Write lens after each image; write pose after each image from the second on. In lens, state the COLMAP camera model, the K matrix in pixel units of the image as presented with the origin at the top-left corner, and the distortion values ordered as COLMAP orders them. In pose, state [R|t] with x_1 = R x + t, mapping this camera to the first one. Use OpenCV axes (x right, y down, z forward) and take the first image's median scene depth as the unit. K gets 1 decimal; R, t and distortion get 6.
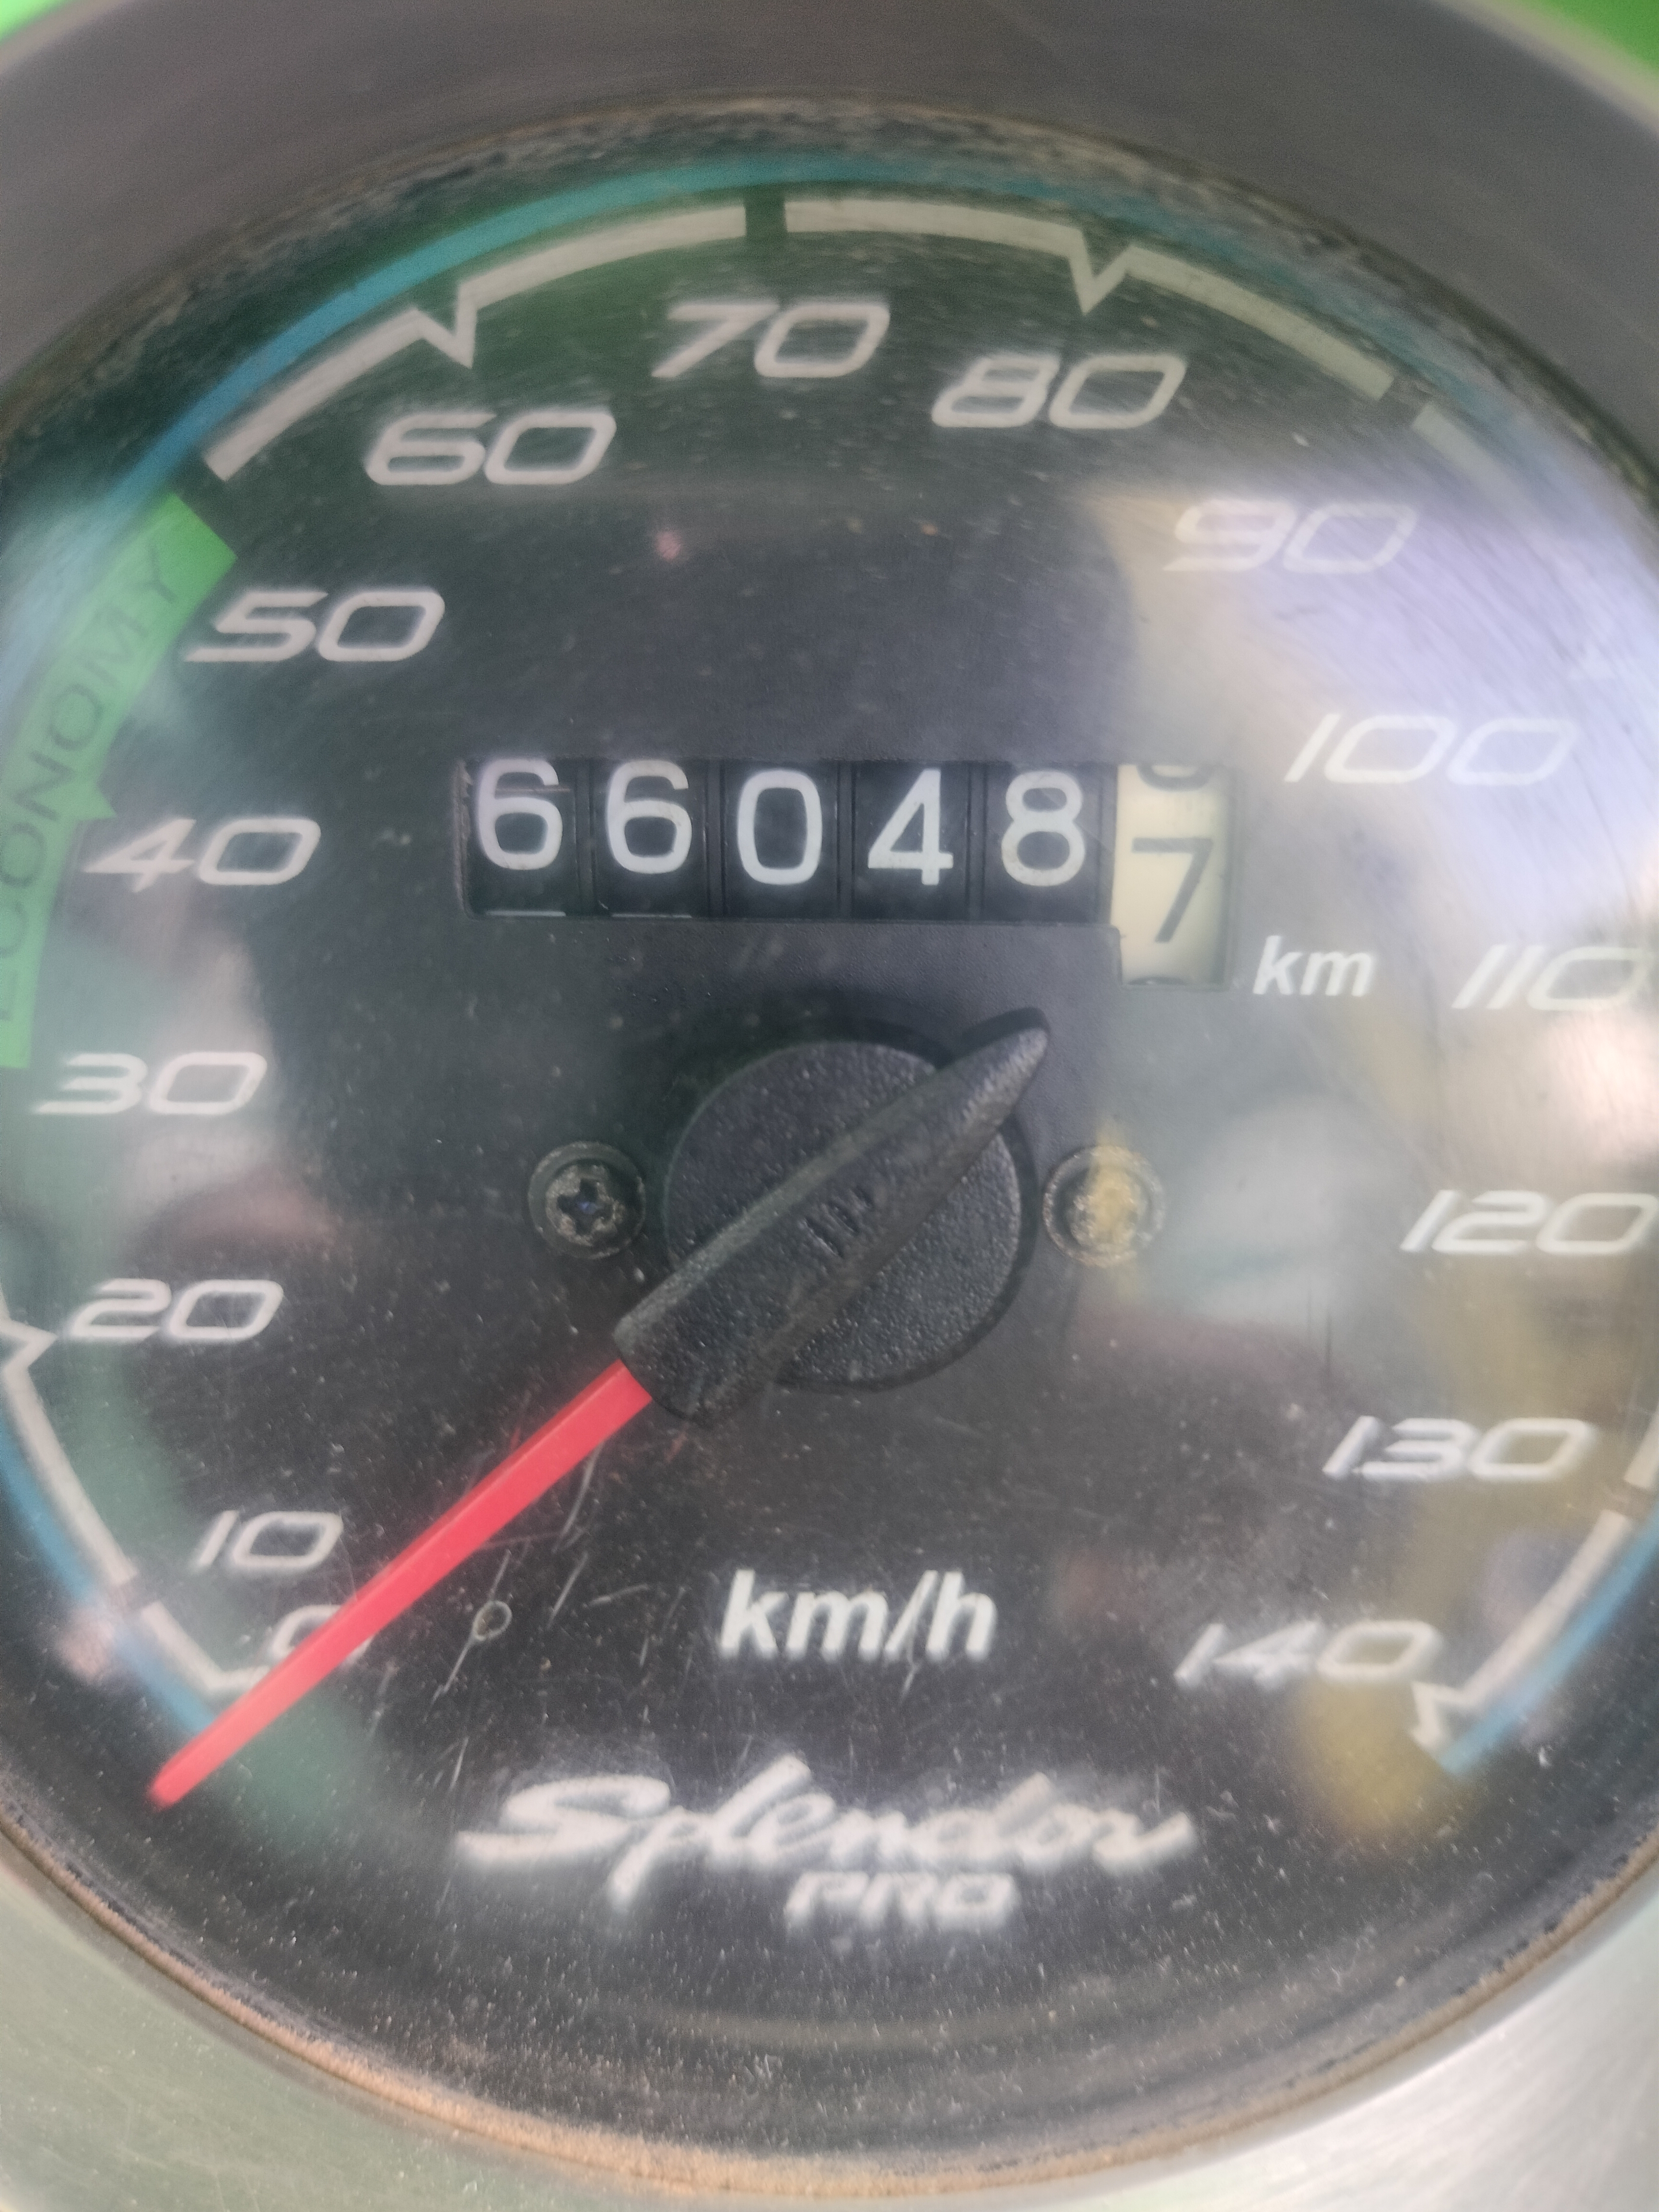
lens RADIAL K [[1880.7, 0, 835.6], [0, 1880.7, 1087.6], [0, 0, 1]] dist [-0.006120, -0.163419]
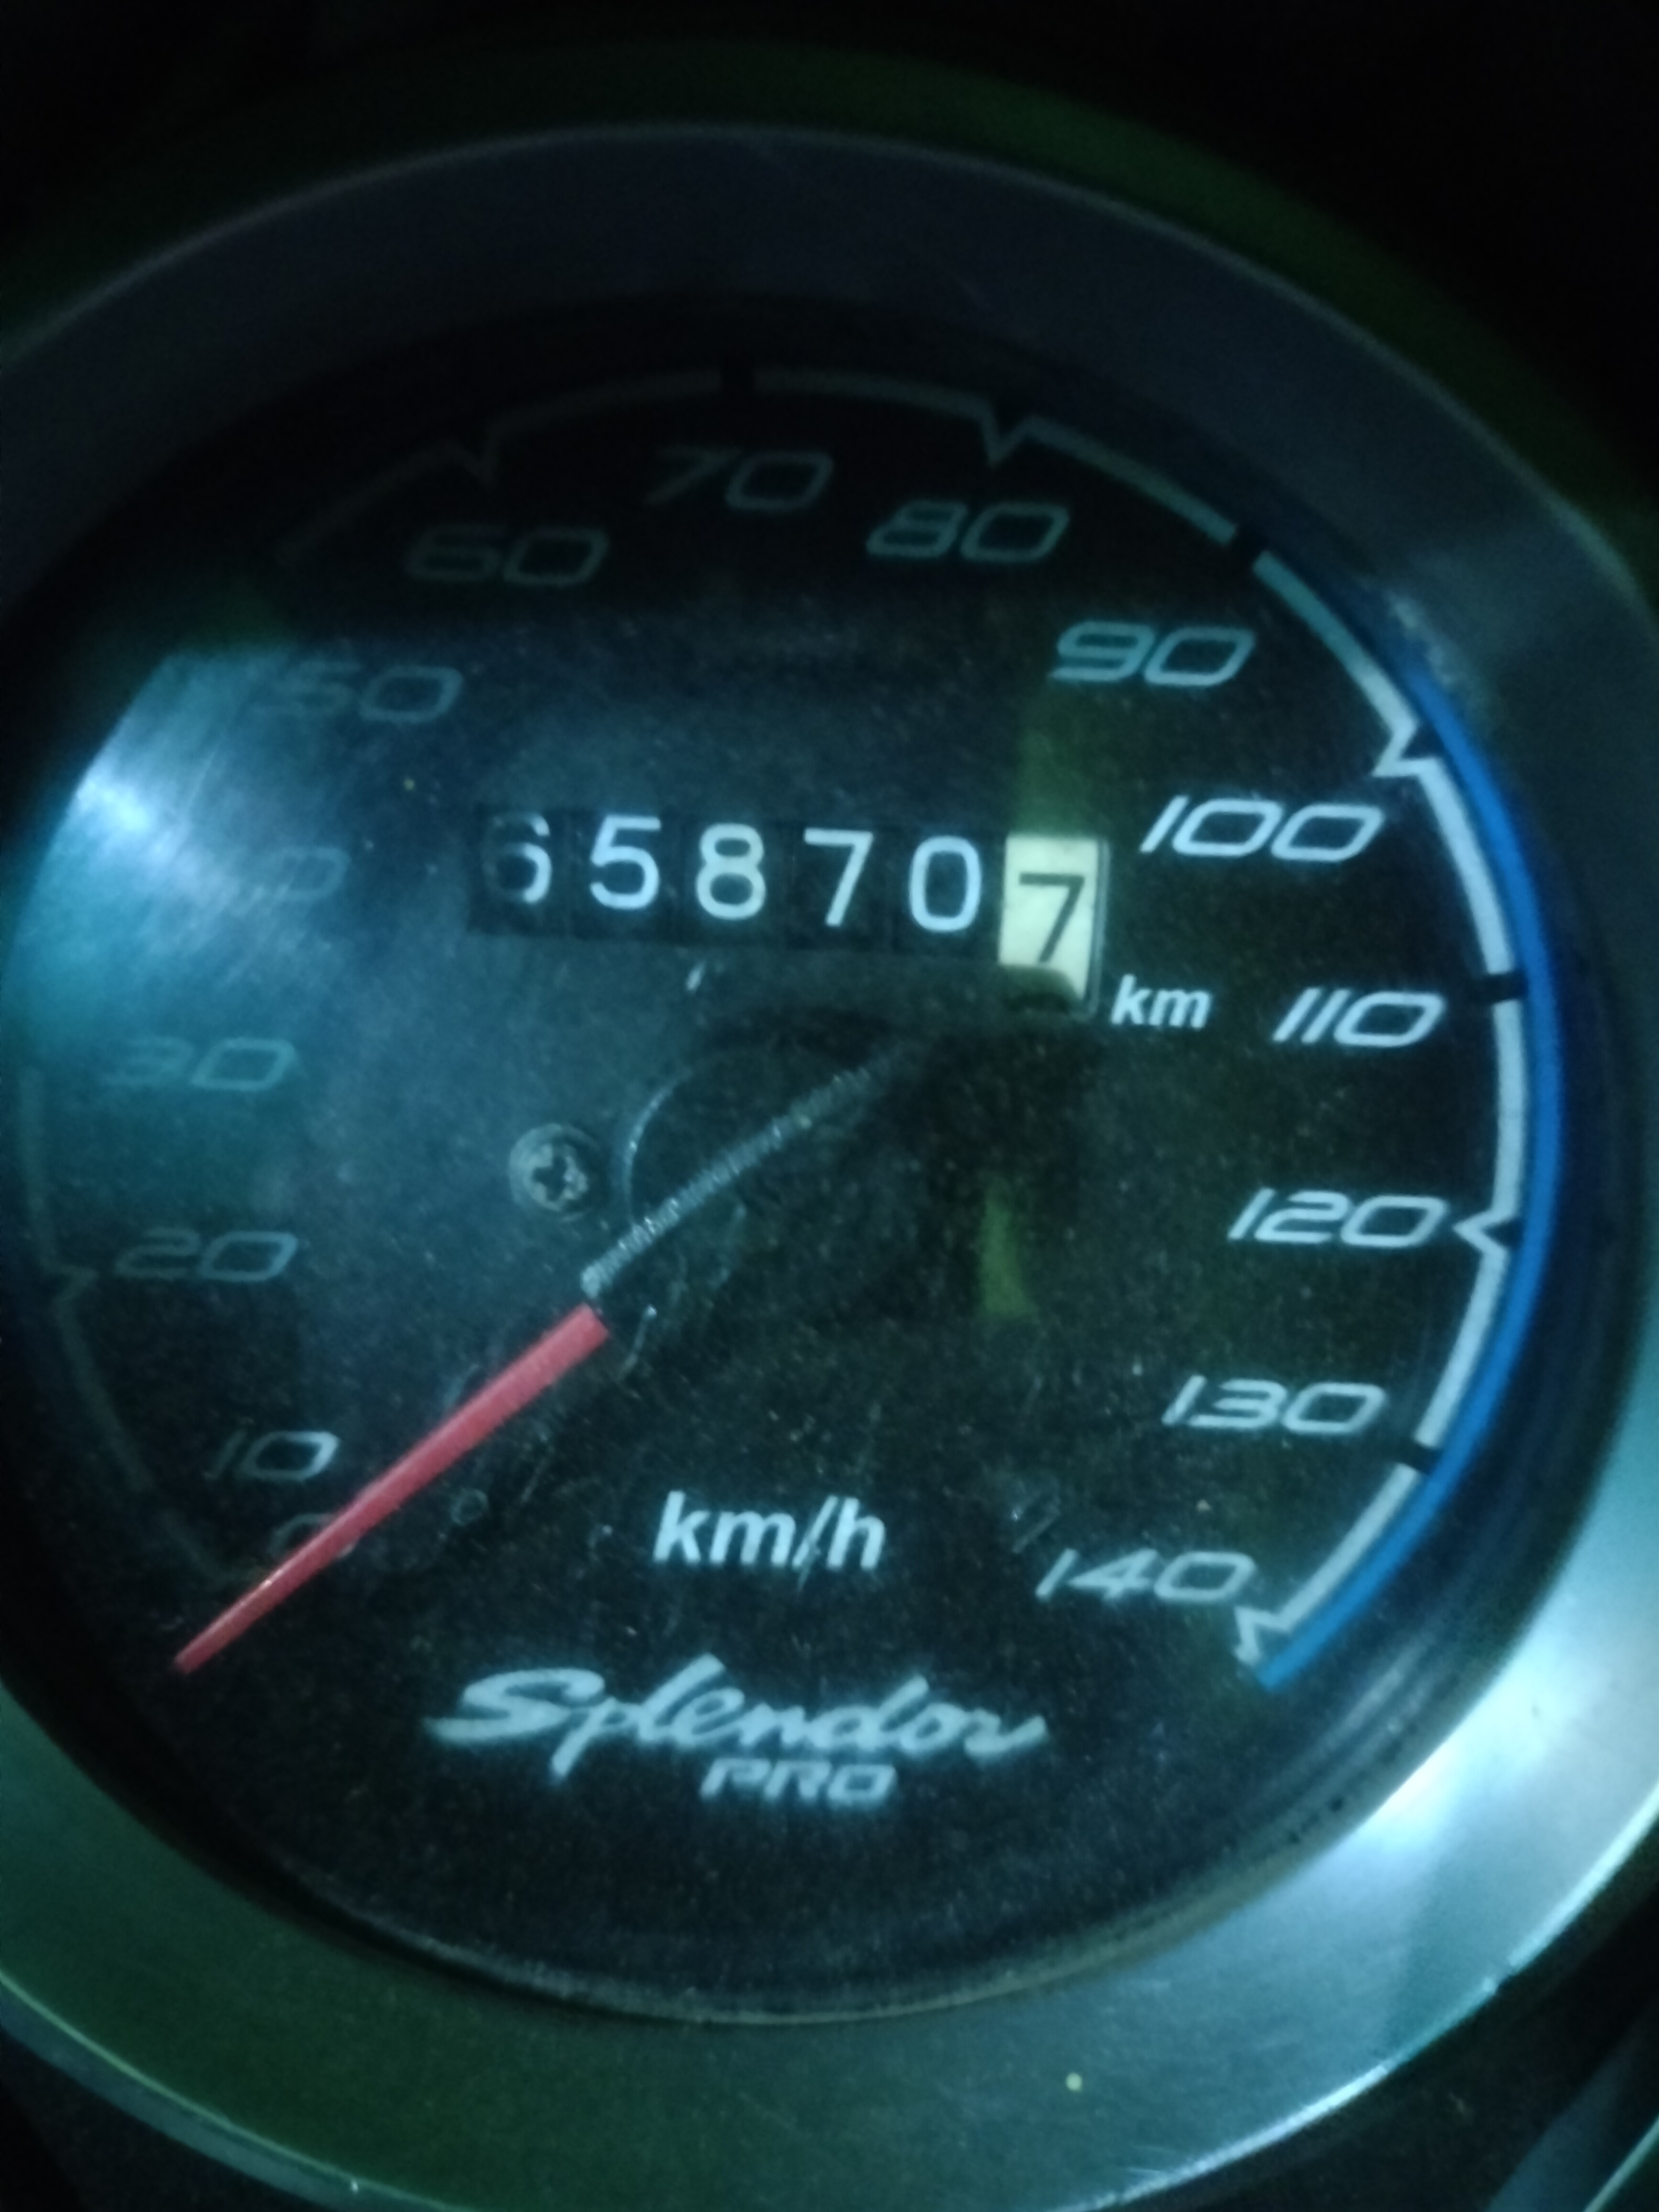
lens RADIAL K [[1961.9, 0, 819.7], [0, 1961.9, 1095.8], [0, 0, 1]] dist [0.006063, 0.000210]
pose [[0.998960, 0.036065, 0.027895, -0.001761], [-0.035595, 0.999219, -0.017179, 0.026592], [-0.028493, 0.016168, 0.999463, -0.272506]]
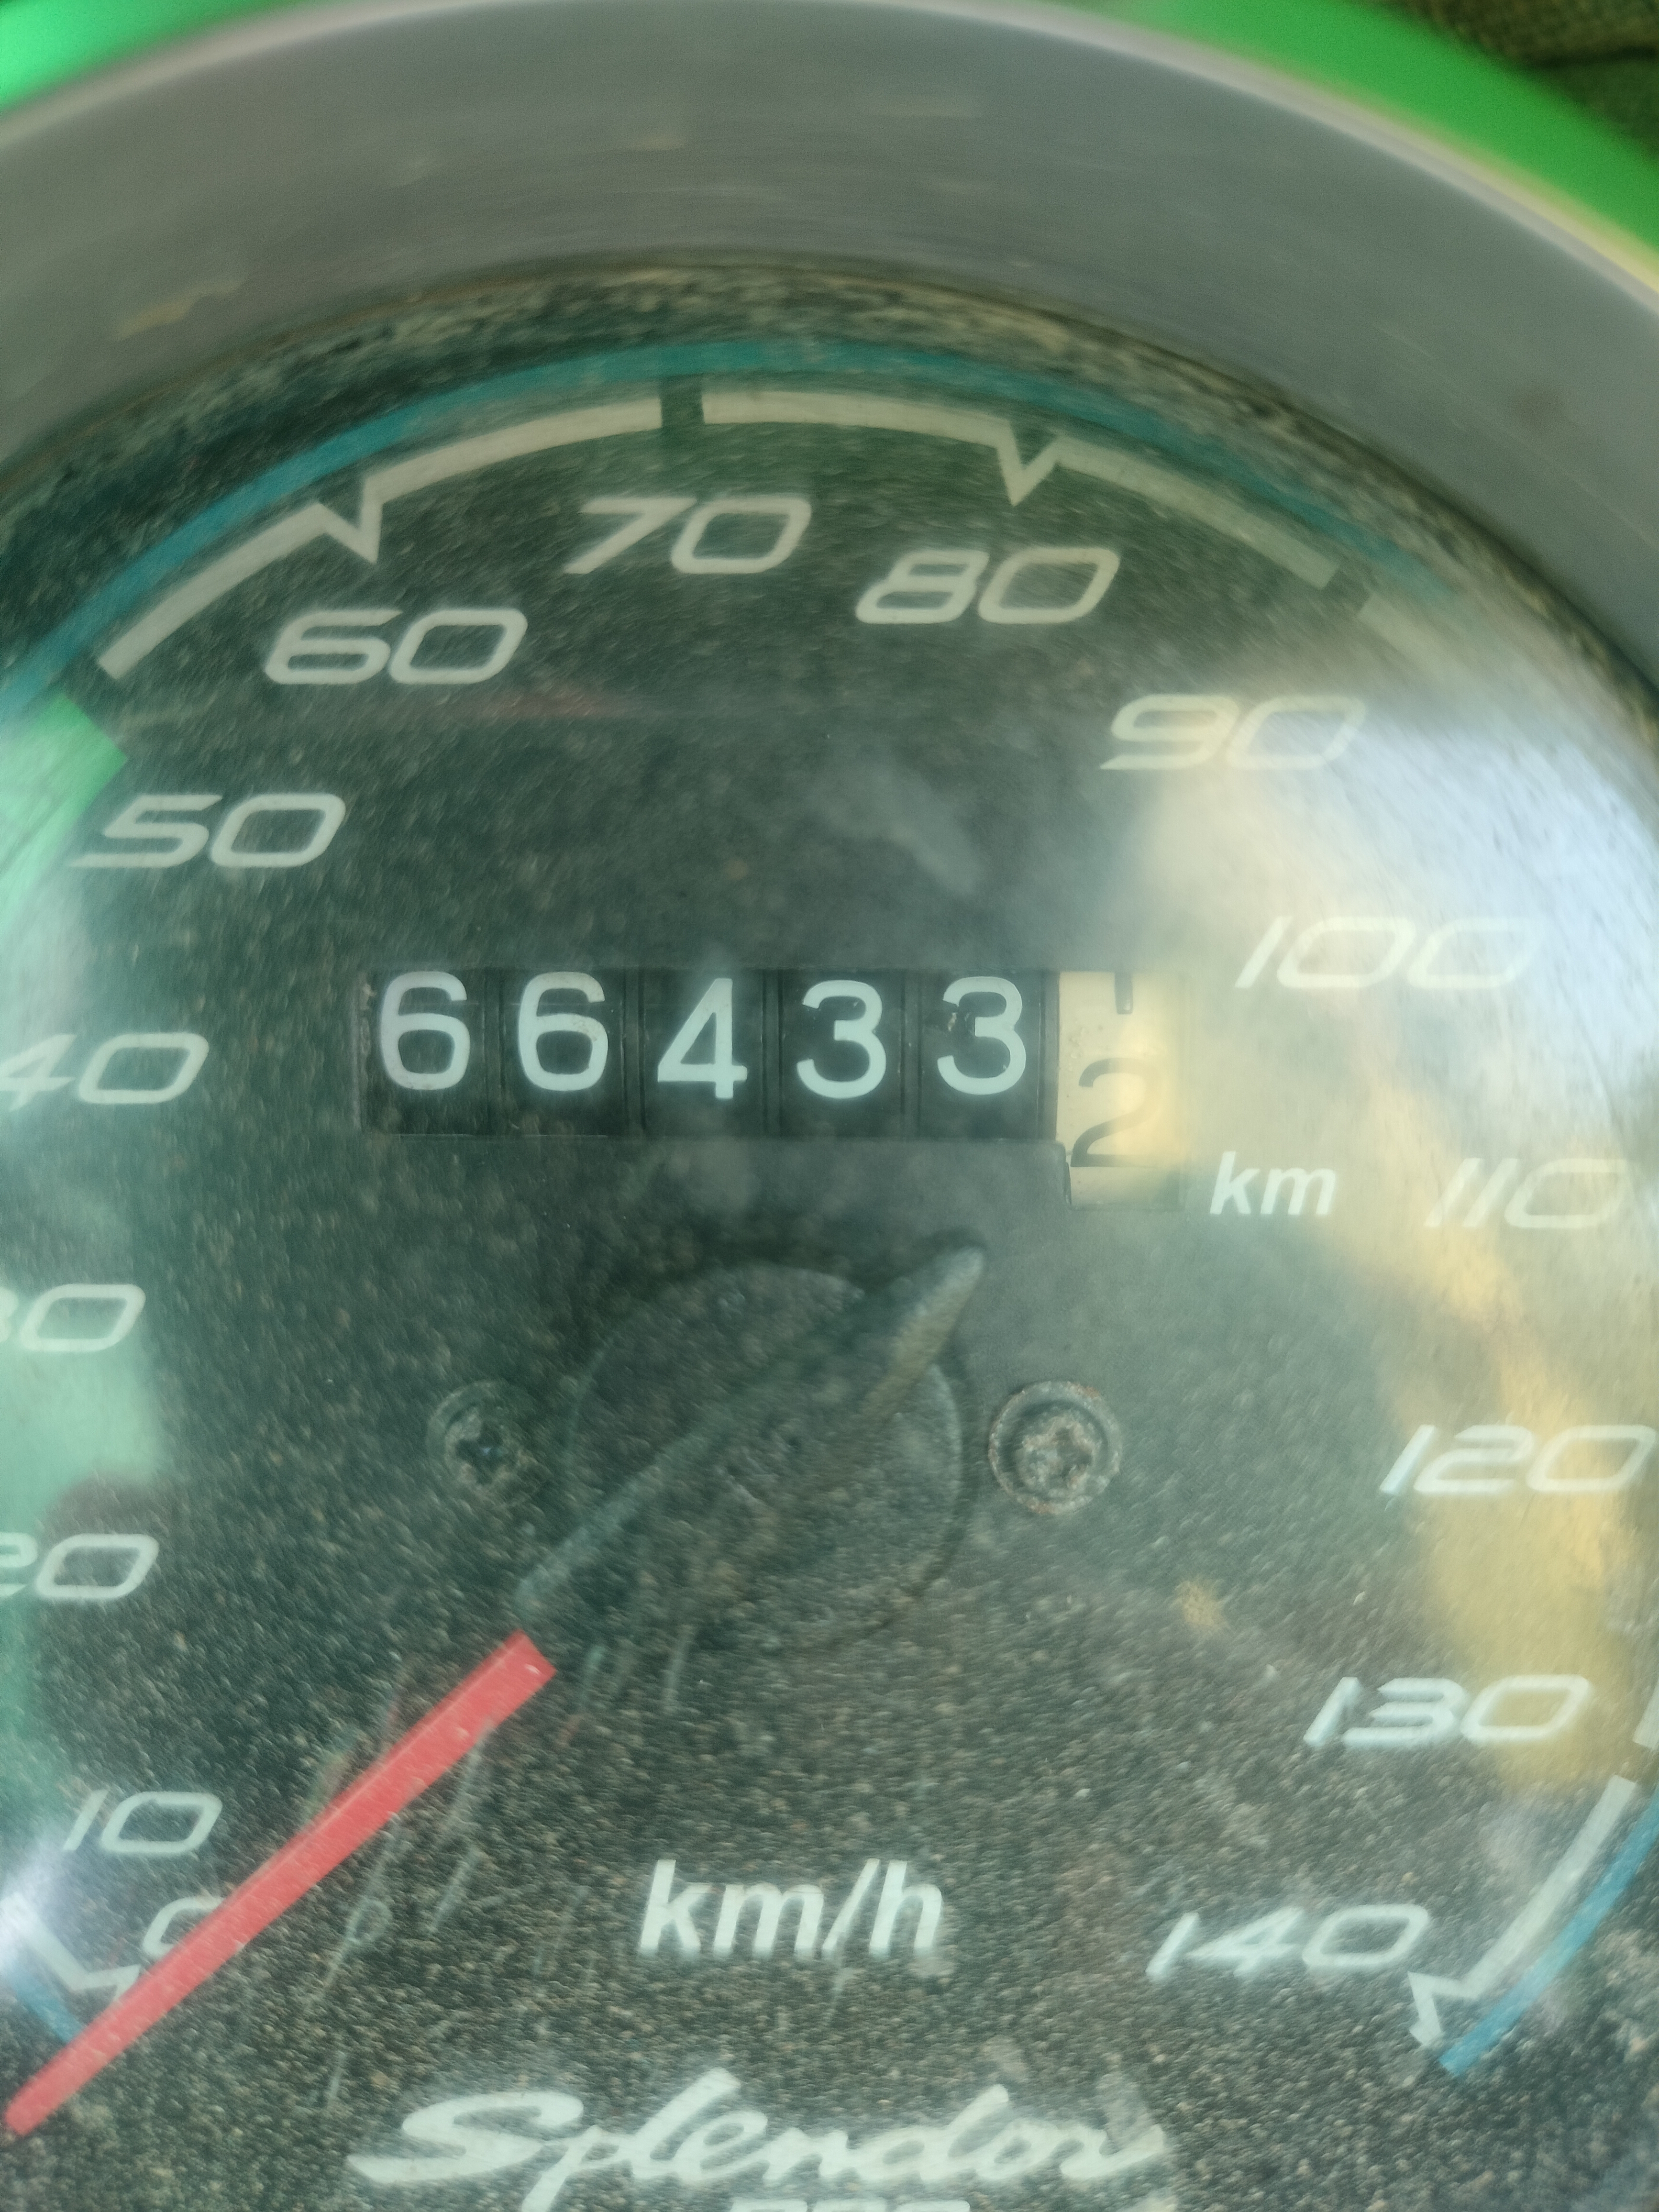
lens RADIAL K [[1861.6, 0, 831.9], [0, 1861.6, 1103.9], [0, 0, 1]] dist [-0.005391, -0.176851]
pose [[0.999926, -0.005775, 0.010682, 0.025721], [0.007017, 0.992721, -0.120231, 0.005213], [-0.009910, 0.120297, 0.992689, 0.080738]]
